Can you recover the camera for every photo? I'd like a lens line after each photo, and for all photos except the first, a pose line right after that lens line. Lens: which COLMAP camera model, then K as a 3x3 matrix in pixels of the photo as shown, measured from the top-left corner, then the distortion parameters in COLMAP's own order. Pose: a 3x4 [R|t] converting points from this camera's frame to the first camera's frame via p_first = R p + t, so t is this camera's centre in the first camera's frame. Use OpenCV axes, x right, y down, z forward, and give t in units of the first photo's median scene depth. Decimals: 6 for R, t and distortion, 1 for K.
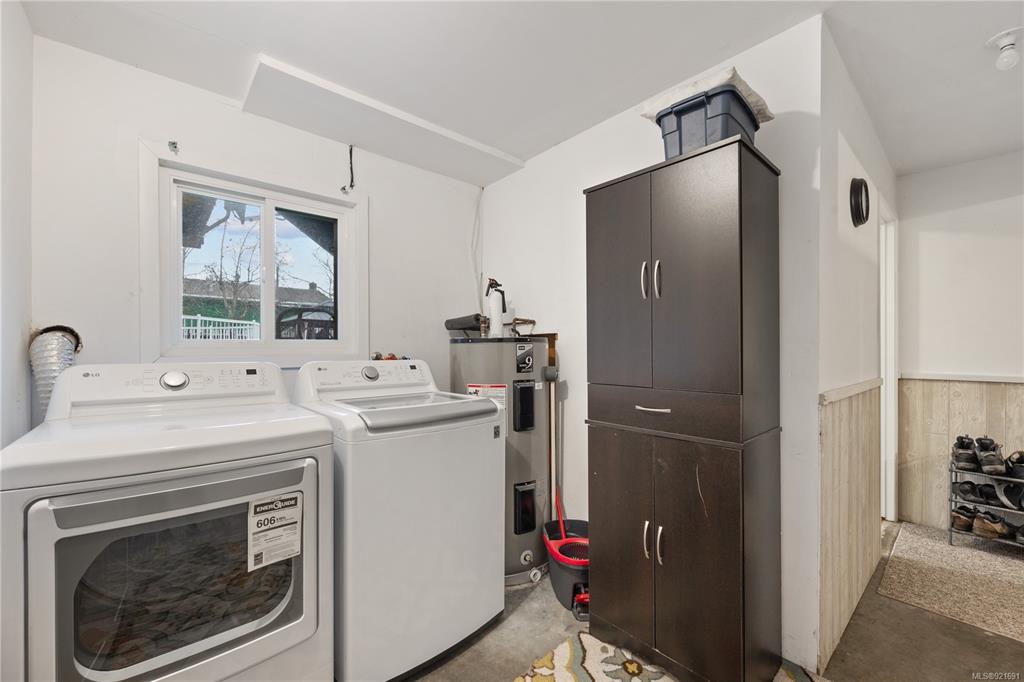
lens RADIAL K [[420.2, 0, 511.4], [0, 420.2, 347.9], [0, 0, 1]] dist [-0.001078, -0.000124]
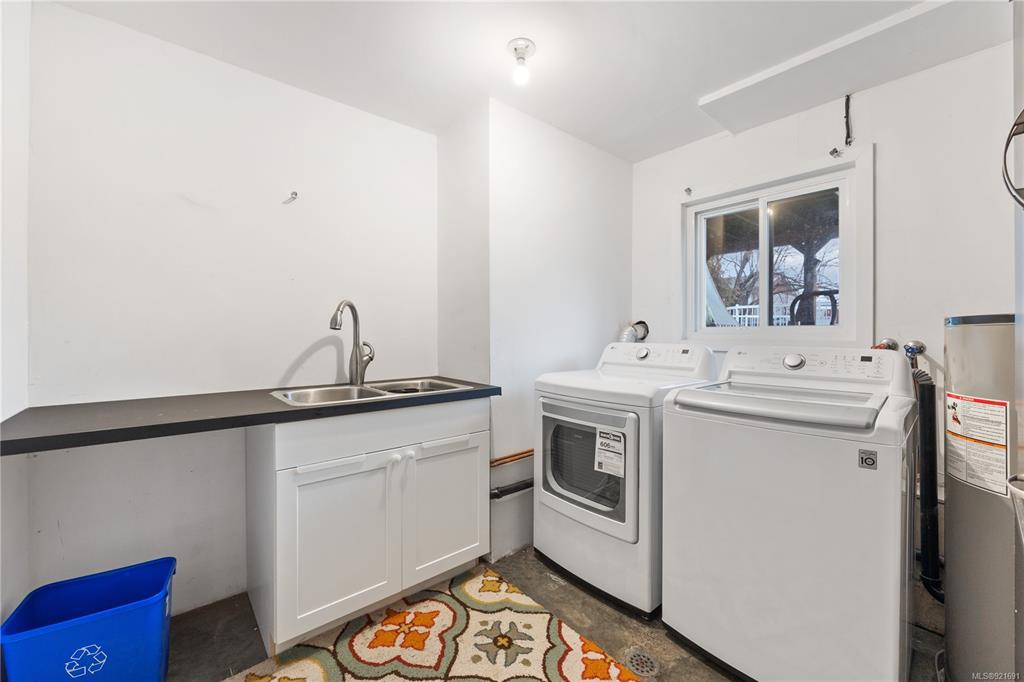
lens RADIAL K [[407.8, 0, 512.0], [0, 407.8, 334.5], [0, 0, 1]] dist [0.000833, 0.000084]
pose [[-0.017209, 0.002124, -0.999850, 0.668814], [-0.000358, 0.999998, 0.002130, 0.001827], [0.999852, 0.000394, -0.017209, 0.487416]]
